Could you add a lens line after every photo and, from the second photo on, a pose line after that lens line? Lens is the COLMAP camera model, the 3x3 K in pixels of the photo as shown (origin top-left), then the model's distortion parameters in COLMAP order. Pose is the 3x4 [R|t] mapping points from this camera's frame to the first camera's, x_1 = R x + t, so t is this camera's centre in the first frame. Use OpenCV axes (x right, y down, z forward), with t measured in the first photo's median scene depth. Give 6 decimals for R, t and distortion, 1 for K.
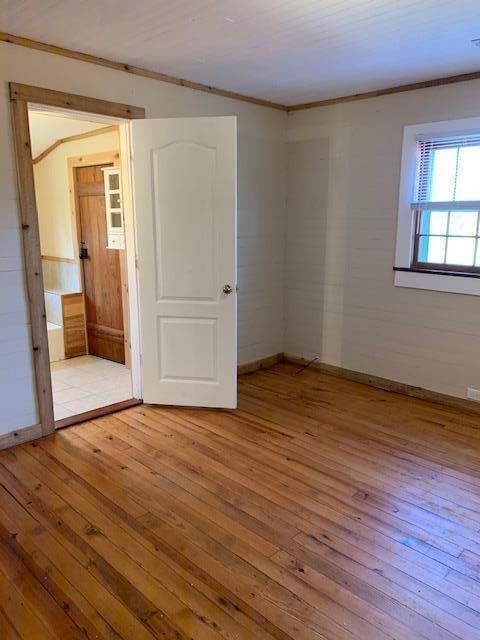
lens RADIAL K [[494.9, 0, 240.0], [0, 494.9, 320.0], [0, 0, 1]] dist [0.065737, -0.074899]
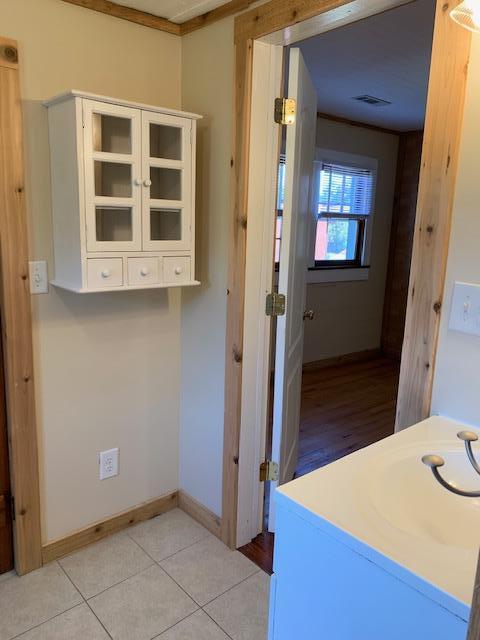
lens RADIAL K [[494.9, 0, 240.0], [0, 494.9, 320.0], [0, 0, 1]] dist [0.065737, -0.074899]
pose [[0.085990, -0.187732, 0.978449, -0.653373], [0.179512, 0.968933, 0.170130, -0.167019], [-0.979990, 0.161014, 0.117019, 0.821869]]
